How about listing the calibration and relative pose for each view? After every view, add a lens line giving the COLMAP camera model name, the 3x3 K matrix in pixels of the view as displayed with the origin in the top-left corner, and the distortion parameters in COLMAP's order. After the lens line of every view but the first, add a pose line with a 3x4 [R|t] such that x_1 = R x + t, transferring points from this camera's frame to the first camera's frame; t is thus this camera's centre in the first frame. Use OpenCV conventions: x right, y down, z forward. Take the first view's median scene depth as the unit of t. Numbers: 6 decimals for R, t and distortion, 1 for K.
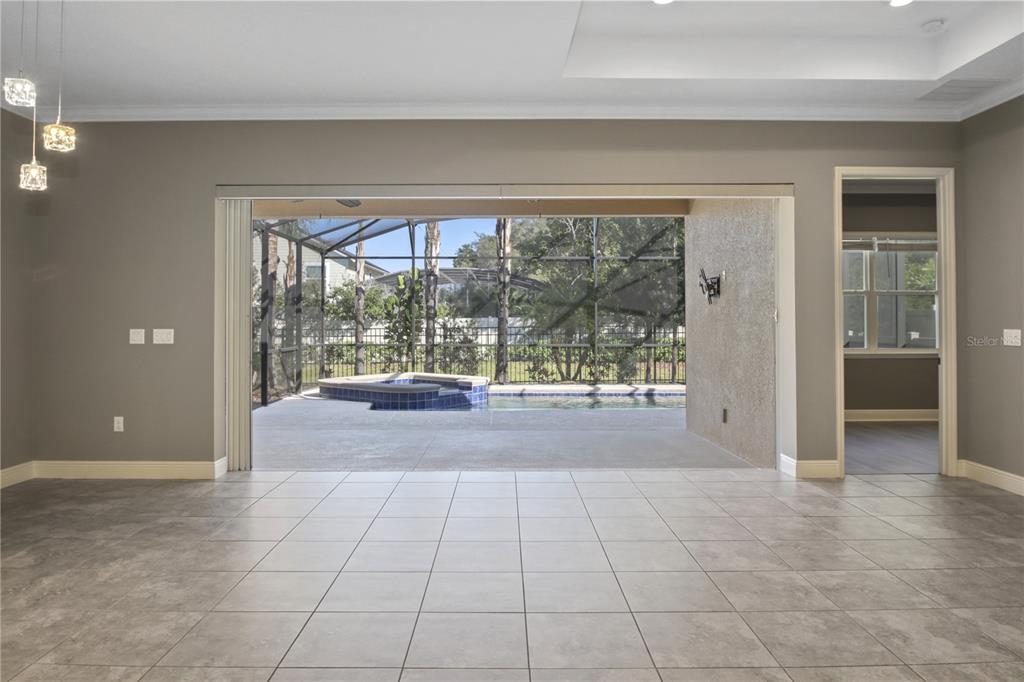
lens RADIAL K [[660.2, 0, 509.9], [0, 660.2, 313.2], [0, 0, 1]] dist [-0.039408, -0.003256]
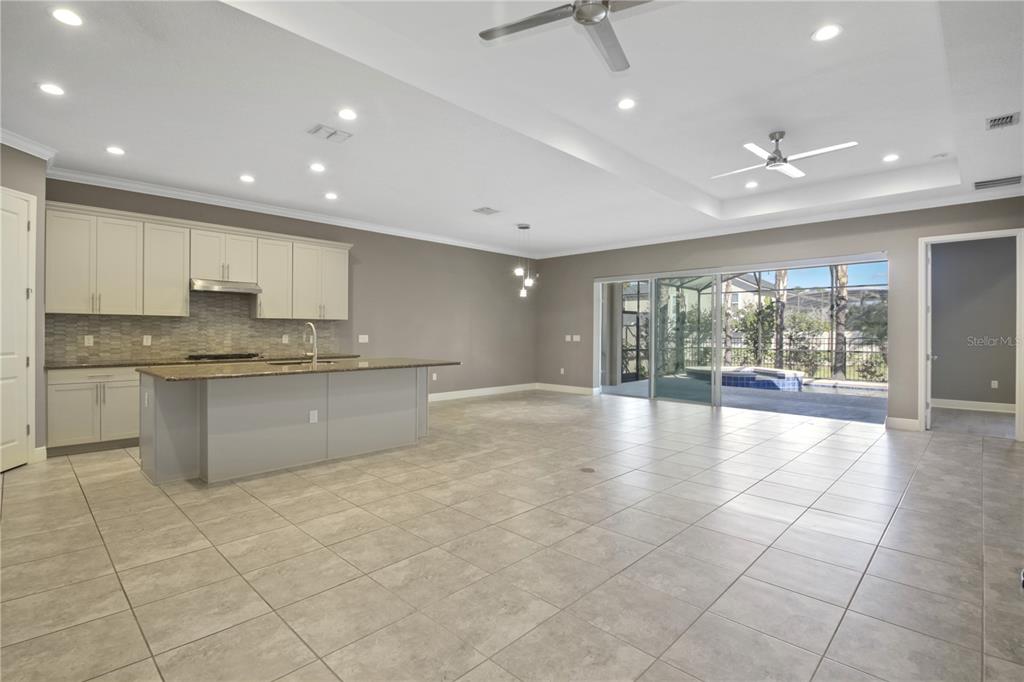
lens RADIAL K [[478.7, 0, 501.2], [0, 478.7, 326.2], [0, 0, 1]] dist [0.002952, -0.014703]
pose [[0.706459, -0.003749, -0.707744, 0.949662], [0.002447, 0.999993, -0.002854, -0.012750], [0.707750, 0.000284, 0.706463, -0.878242]]
